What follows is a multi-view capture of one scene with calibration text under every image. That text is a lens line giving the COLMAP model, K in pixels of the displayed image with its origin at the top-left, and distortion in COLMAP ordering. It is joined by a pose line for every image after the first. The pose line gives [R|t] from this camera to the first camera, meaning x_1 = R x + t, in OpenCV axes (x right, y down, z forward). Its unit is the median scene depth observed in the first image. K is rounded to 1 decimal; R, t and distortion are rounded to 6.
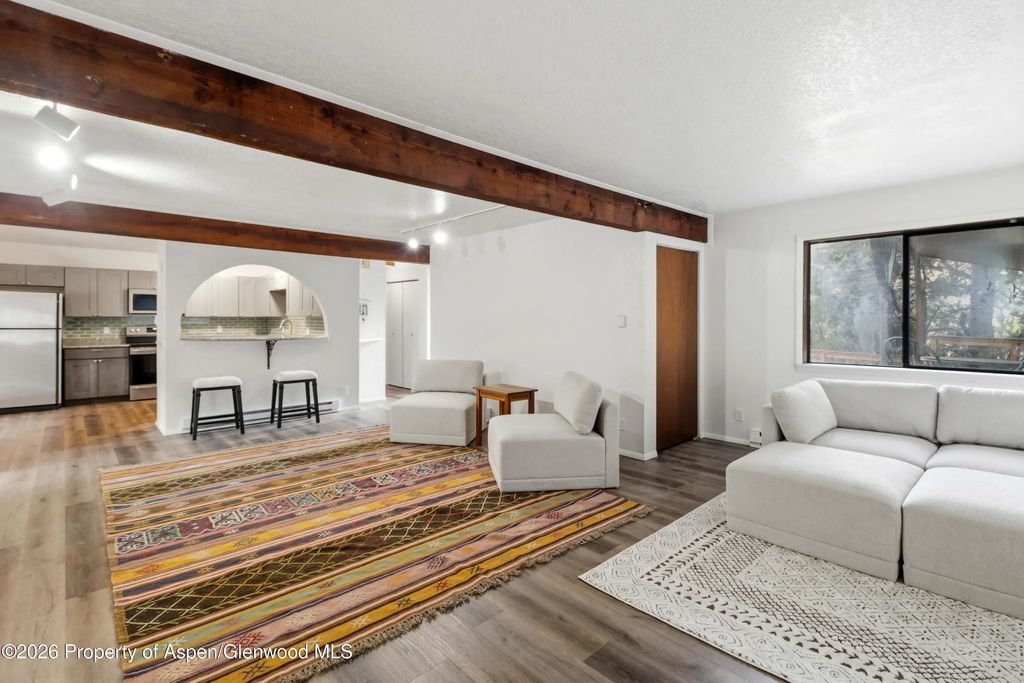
lens RADIAL K [[481.8, 0, 513.6], [0, 481.8, 315.5], [0, 0, 1]] dist [0.000137, -0.012321]
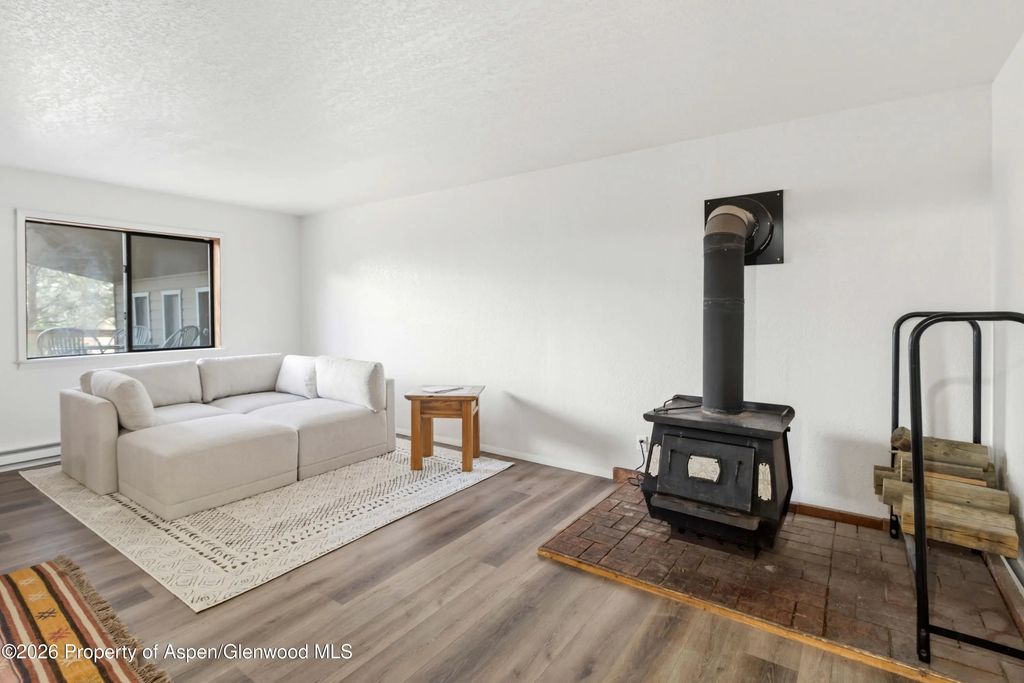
lens RADIAL K [[473.3, 0, 510.0], [0, 473.3, 321.9], [0, 0, 1]] dist [0.000470, -0.000944]
pose [[-0.191288, -0.026947, 0.981164, -0.636613], [-0.002688, 0.999634, 0.026930, 0.010471], [-0.981530, 0.002514, -0.191291, 0.512042]]
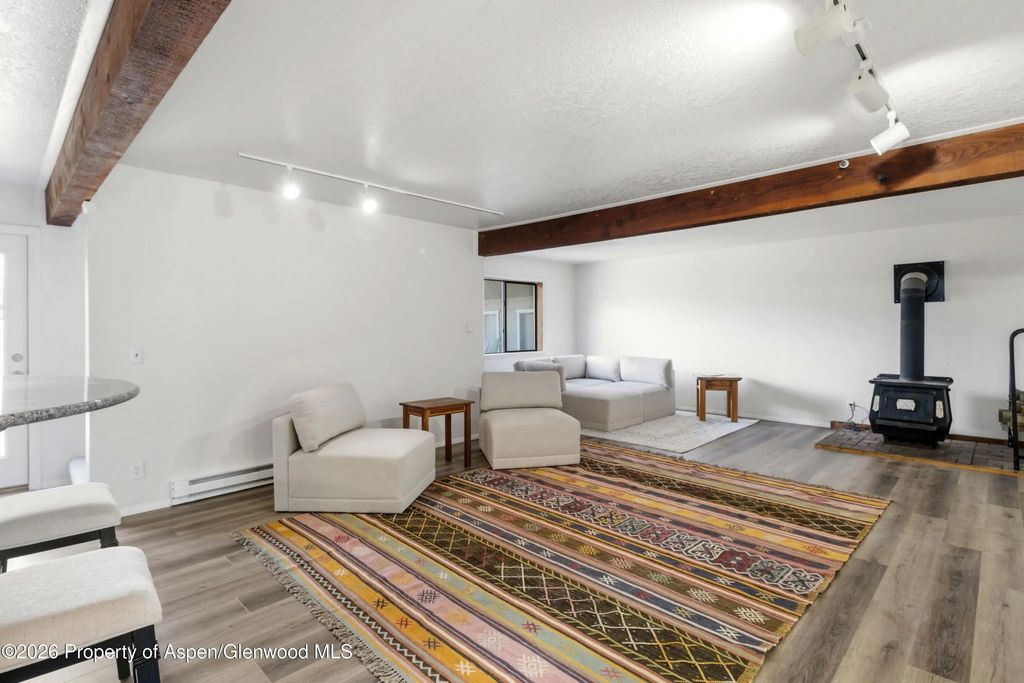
lens RADIAL K [[491.8, 0, 512.0], [0, 491.8, 332.7], [0, 0, 1]] dist [-0.016478, -0.000501]
pose [[-0.025911, -0.015840, 0.999539, -1.645572], [-0.000666, 0.999875, 0.015828, 0.002836], [-0.999664, -0.000256, -0.025919, 1.526032]]
